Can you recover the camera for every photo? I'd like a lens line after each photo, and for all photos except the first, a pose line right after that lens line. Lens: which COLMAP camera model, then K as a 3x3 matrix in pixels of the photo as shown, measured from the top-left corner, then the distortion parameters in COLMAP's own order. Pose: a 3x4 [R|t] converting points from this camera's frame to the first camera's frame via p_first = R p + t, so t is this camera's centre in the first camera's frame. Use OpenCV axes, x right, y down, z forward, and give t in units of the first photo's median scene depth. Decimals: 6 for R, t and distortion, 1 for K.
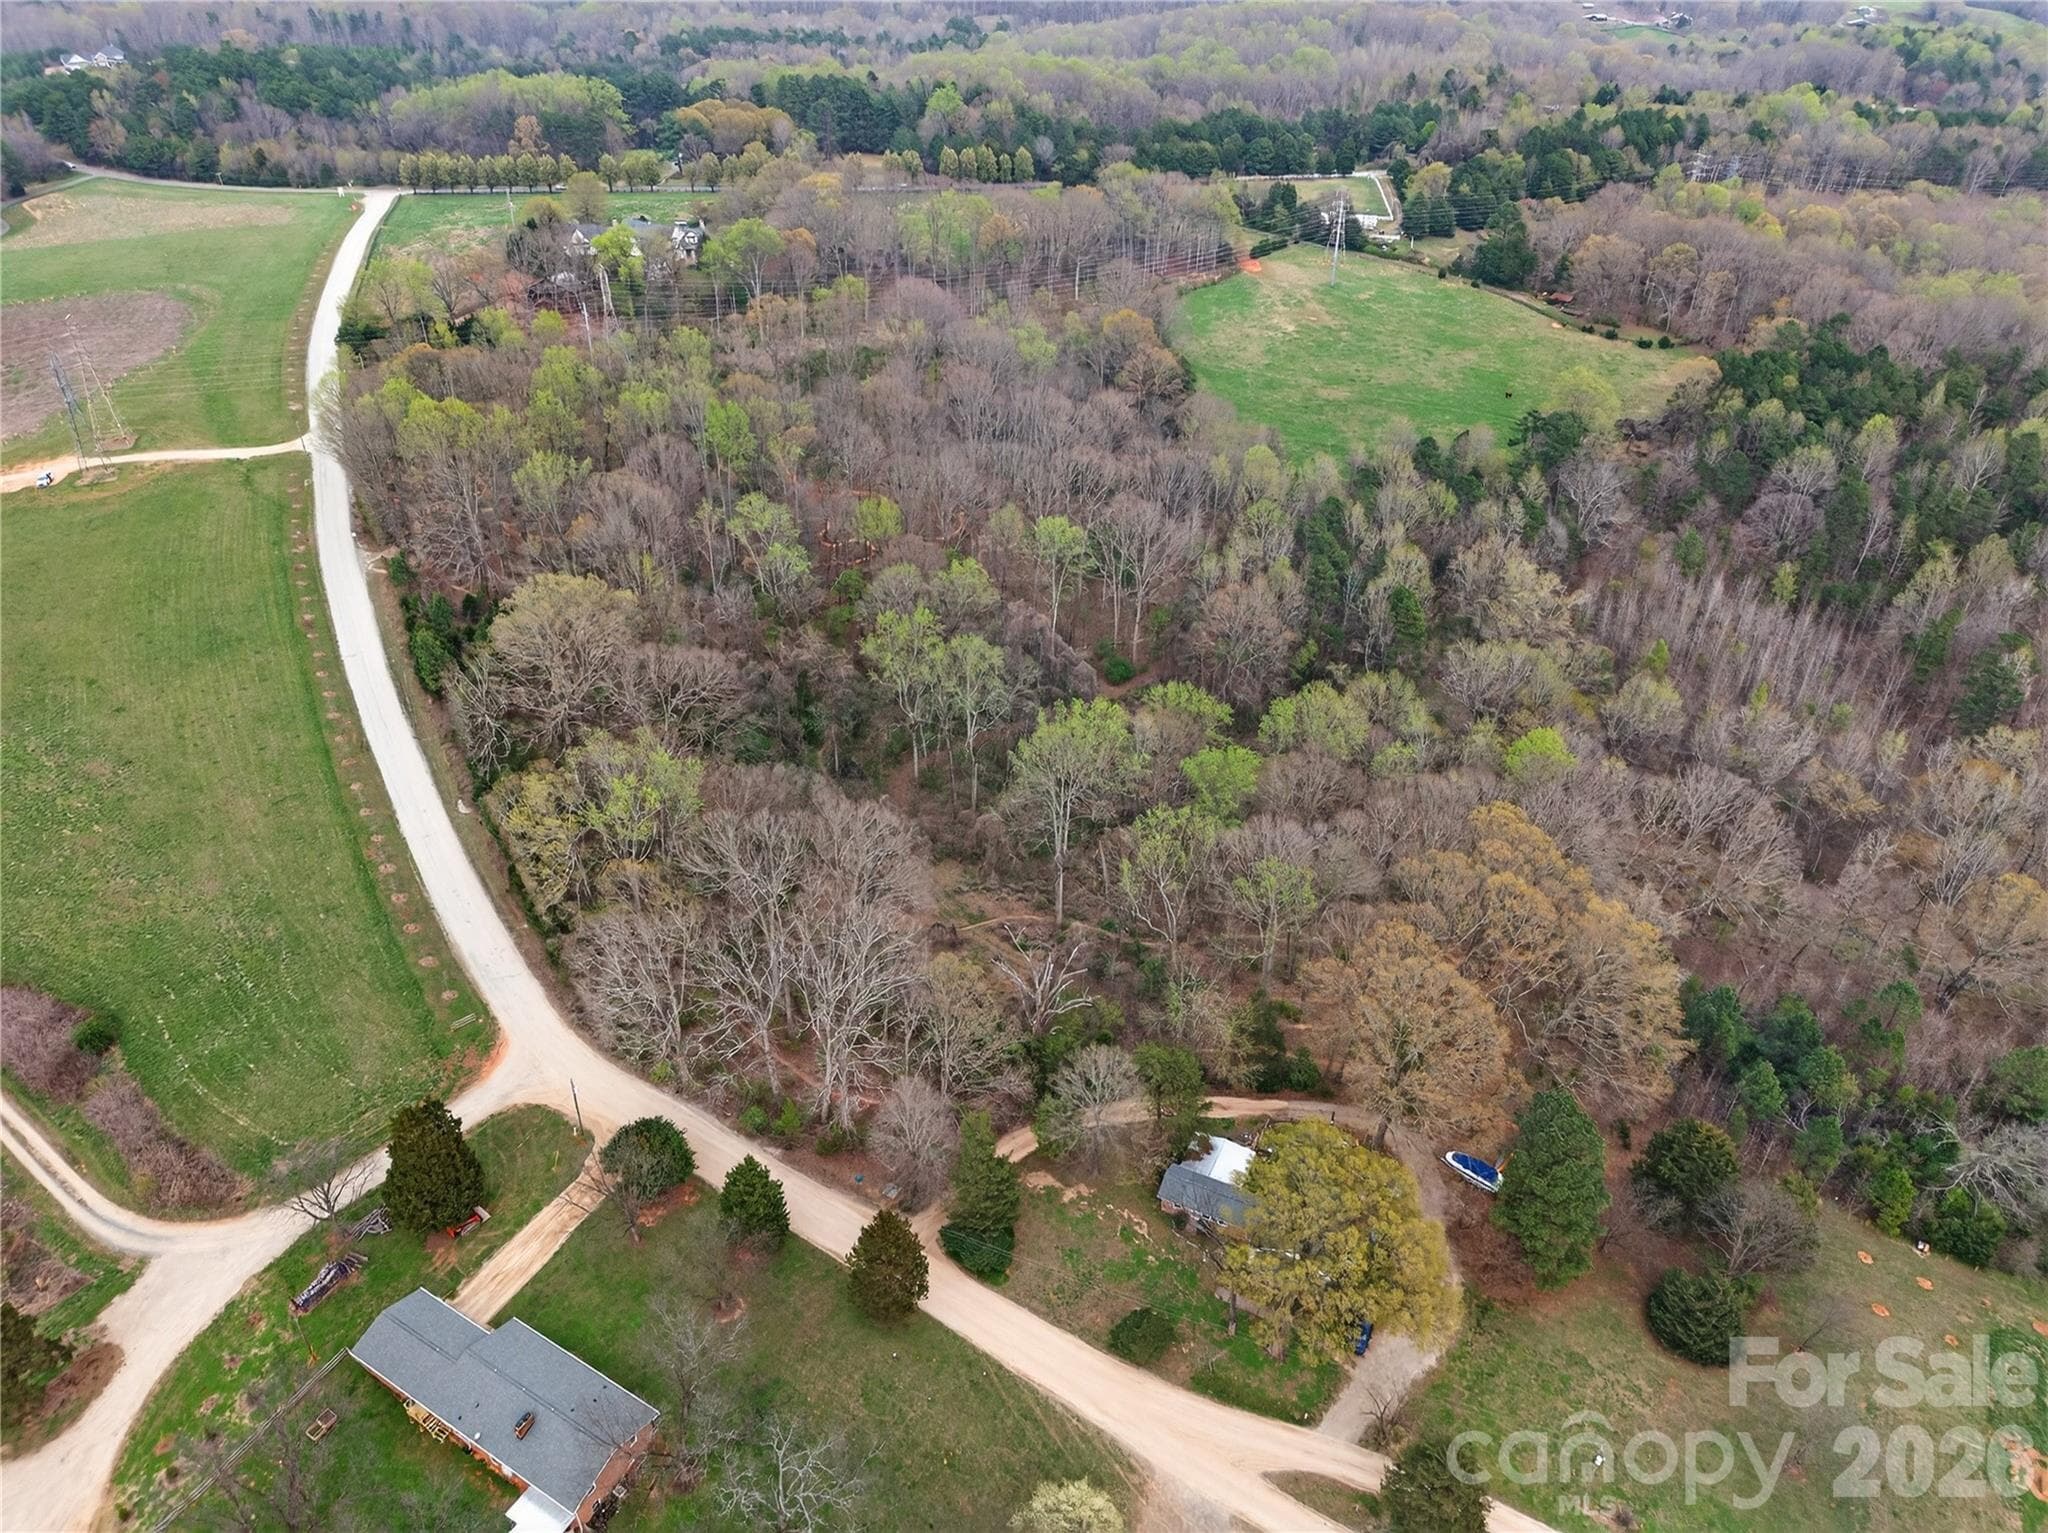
lens RADIAL K [[1366.2, 0, 1018.9], [0, 1366.2, 762.1], [0, 0, 1]] dist [0.003686, -0.001530]
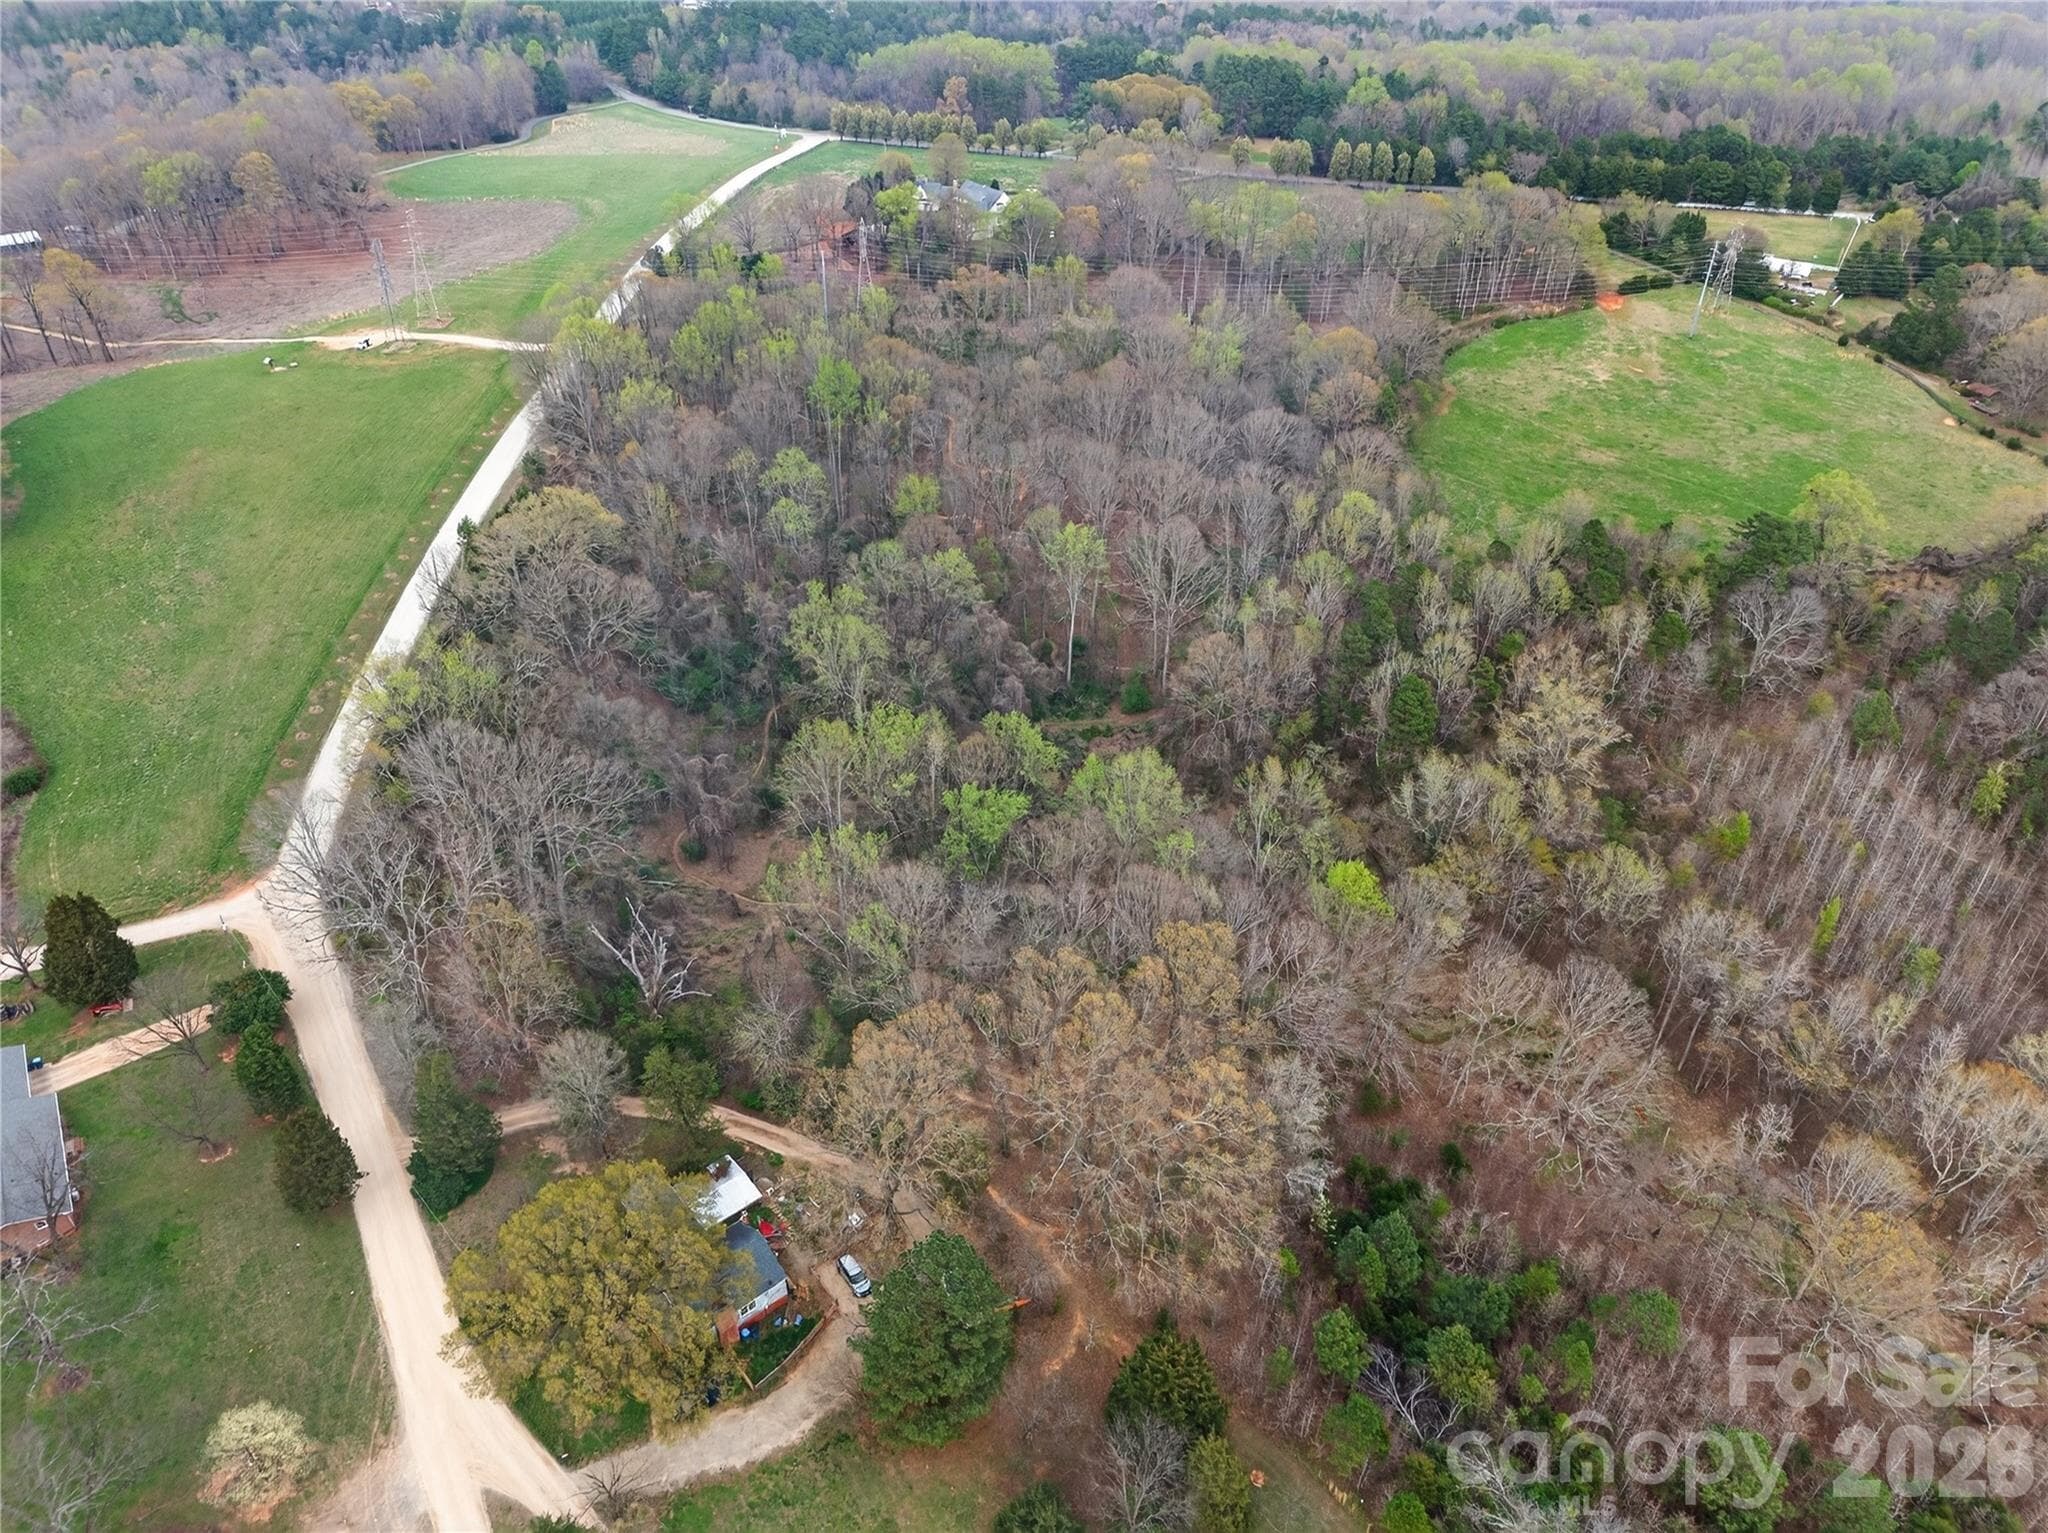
lens RADIAL K [[1349.9, 0, 1024.0], [0, 1349.9, 766.5], [0, 0, 1]] dist [0.025506, -0.027410]
pose [[0.908496, 0.243970, -0.339285, 0.205892], [-0.238000, 0.969423, 0.059797, -0.037088], [0.343499, 0.026425, 0.938781, 0.059559]]
